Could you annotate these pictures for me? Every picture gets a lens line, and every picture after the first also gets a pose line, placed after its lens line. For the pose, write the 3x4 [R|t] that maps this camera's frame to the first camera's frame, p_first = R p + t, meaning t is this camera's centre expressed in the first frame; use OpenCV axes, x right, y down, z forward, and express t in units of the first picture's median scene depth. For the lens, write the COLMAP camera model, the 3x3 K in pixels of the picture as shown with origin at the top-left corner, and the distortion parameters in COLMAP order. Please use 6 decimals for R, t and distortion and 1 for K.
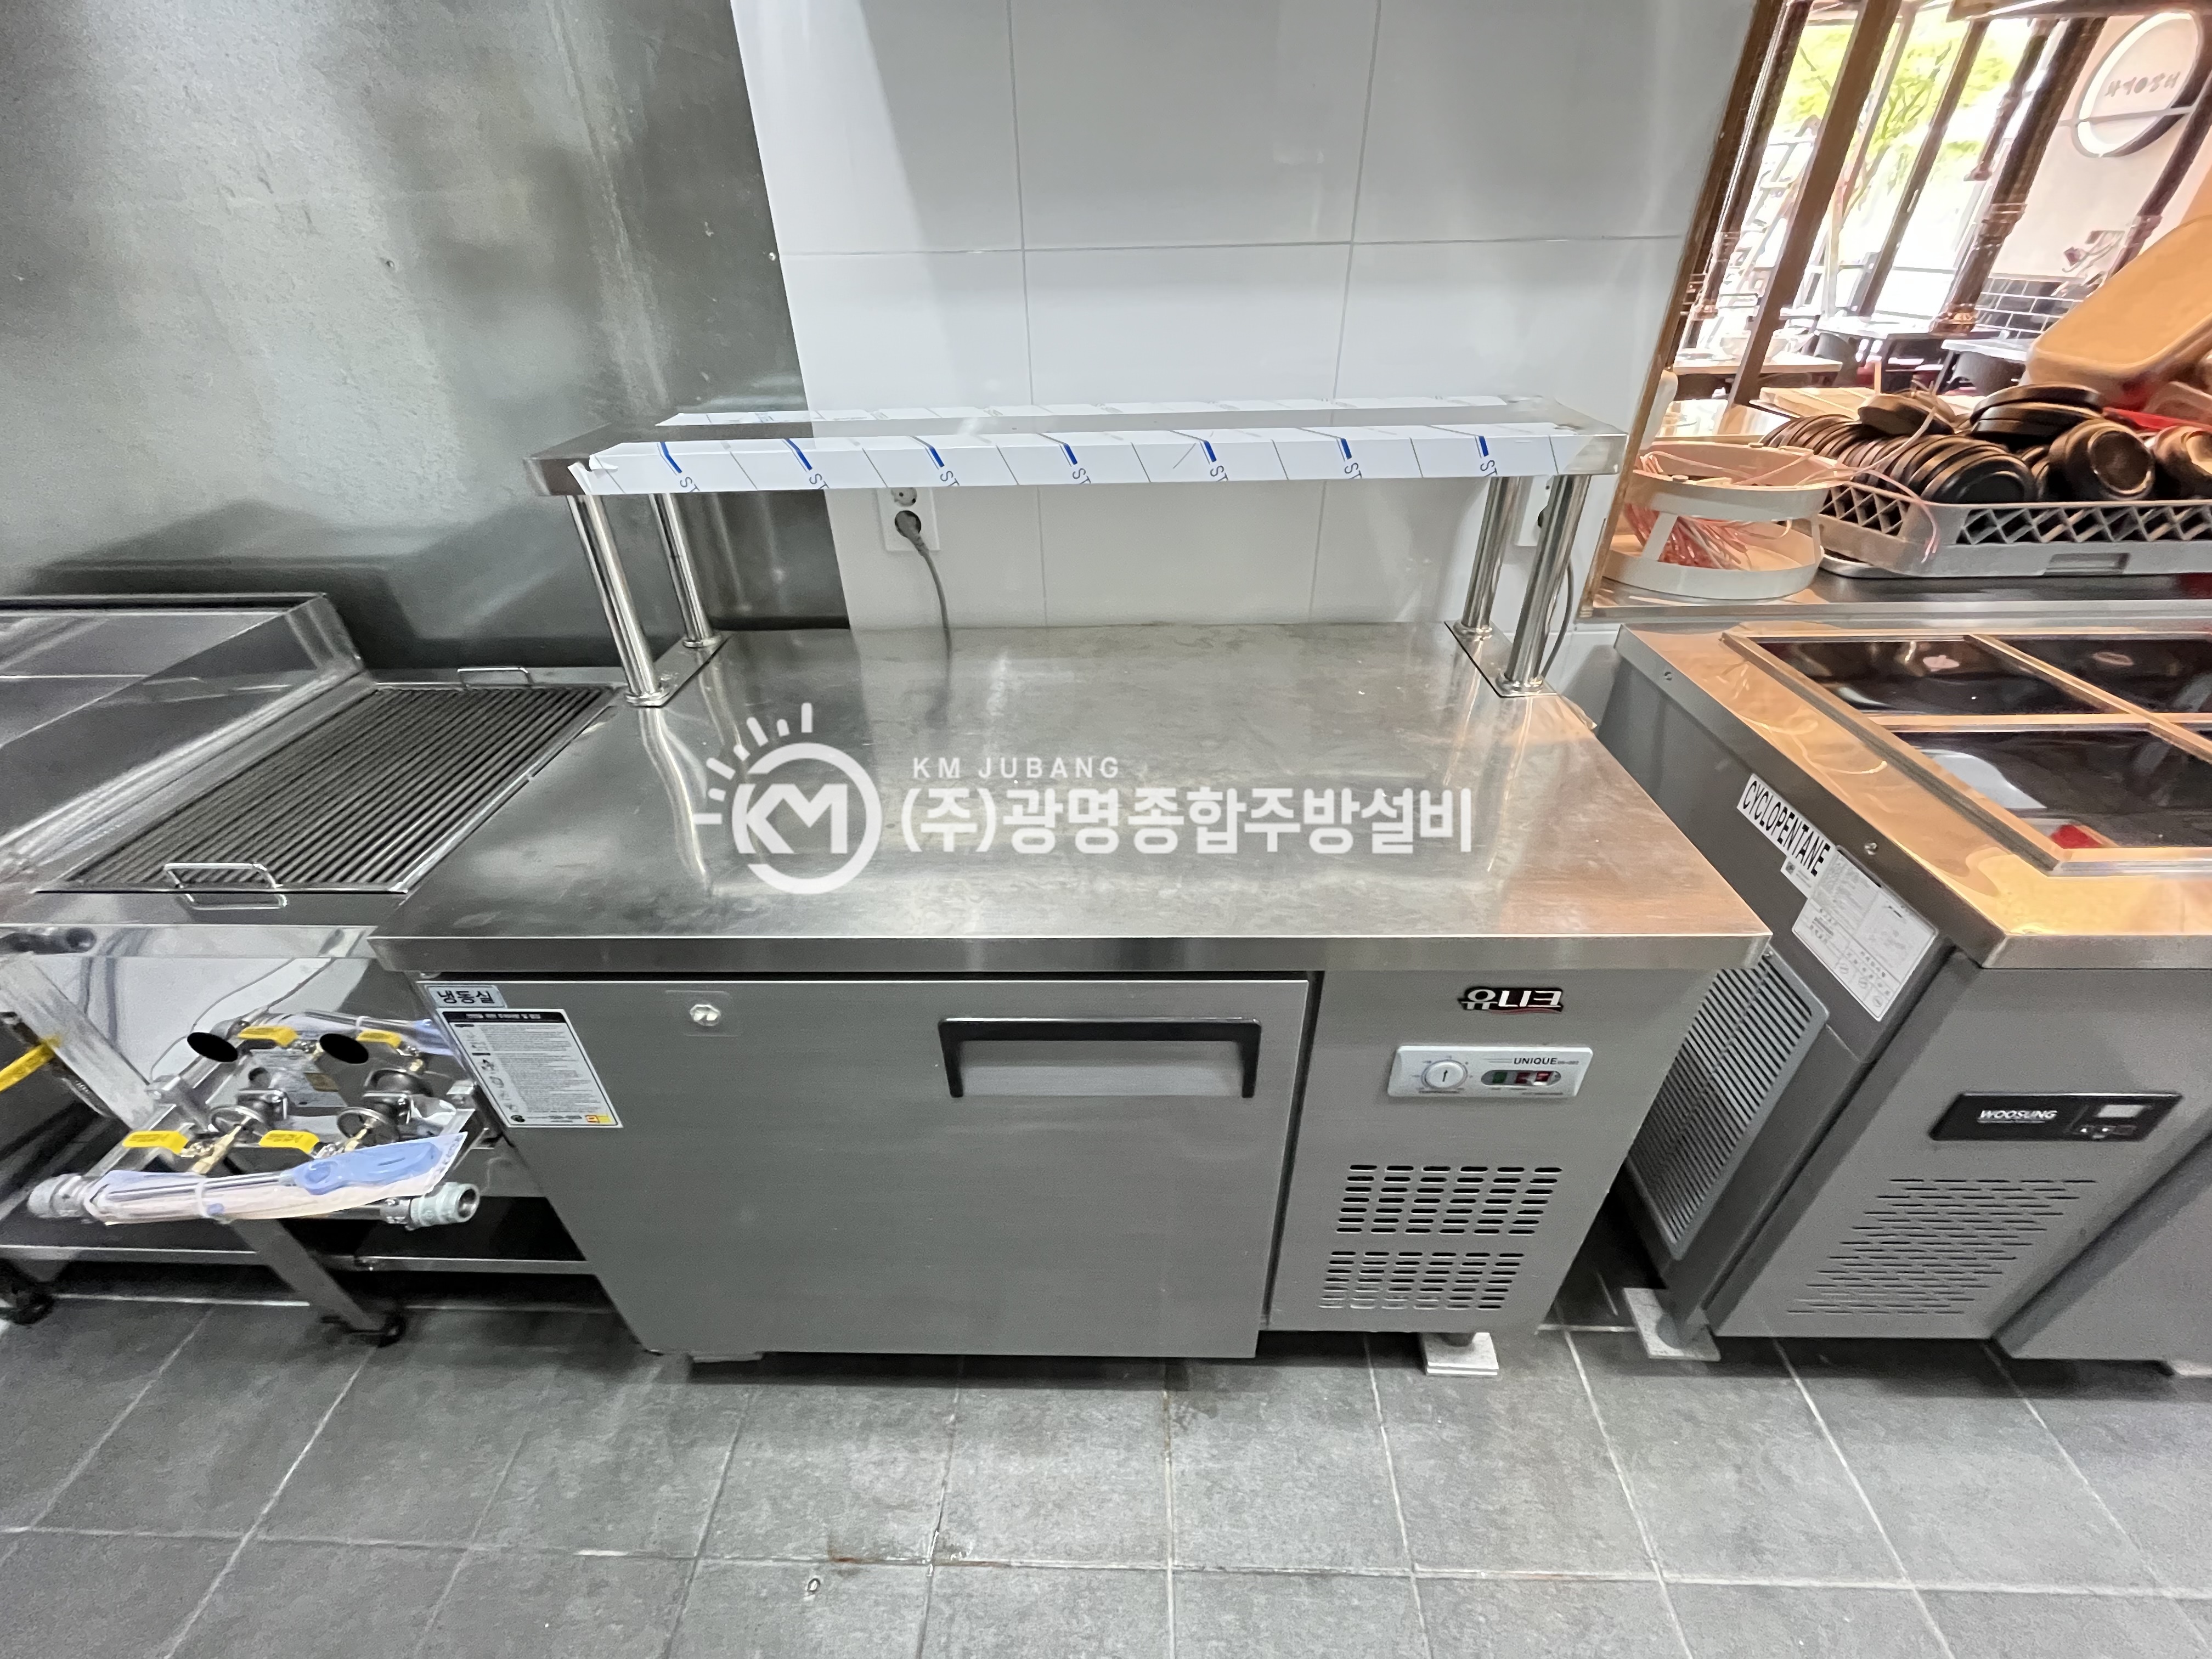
lens RADIAL K [[886.6, 0, 1106.0], [0, 886.6, 829.5], [0, 0, 1]] dist [0.000279, 0.000156]
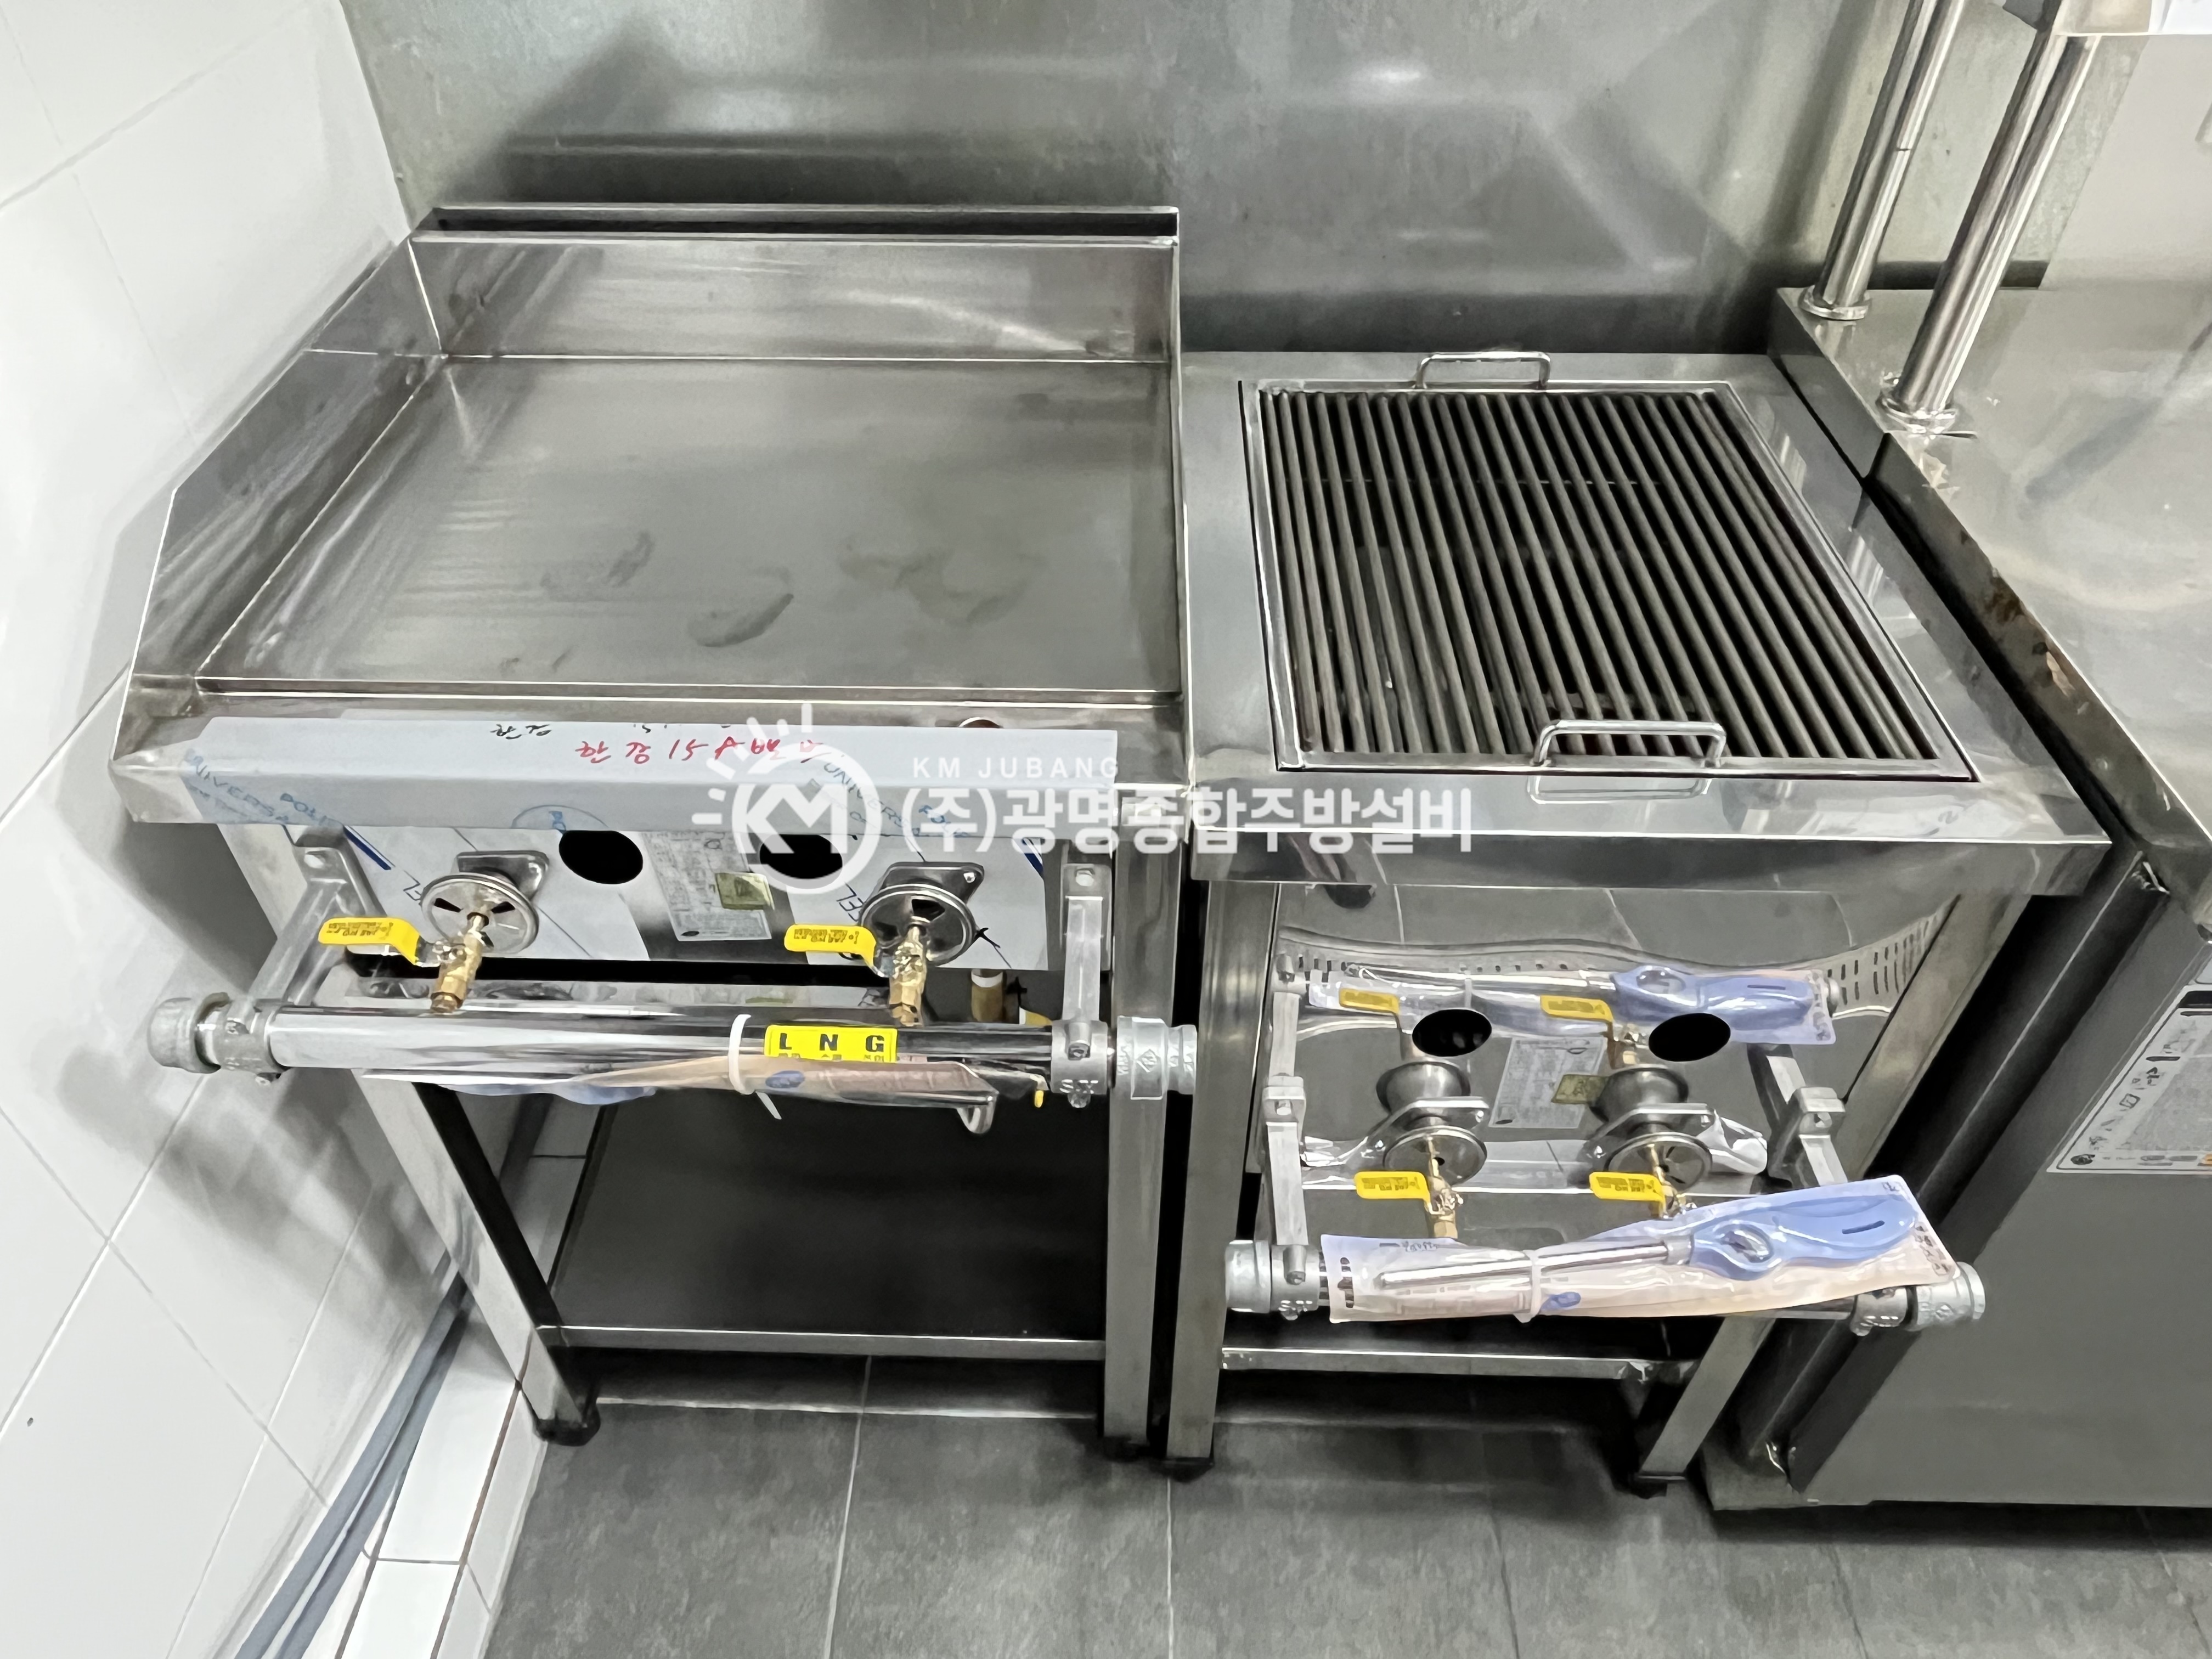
lens RADIAL K [[1460.3, 0, 1106.0], [0, 1460.3, 829.5], [0, 0, 1]] dist [-0.003442, -0.000175]
pose [[0.999926, 0.009647, 0.007432, -0.901547], [-0.010599, 0.989940, 0.141088, -0.012834], [-0.005996, -0.141157, 0.989969, 0.054614]]
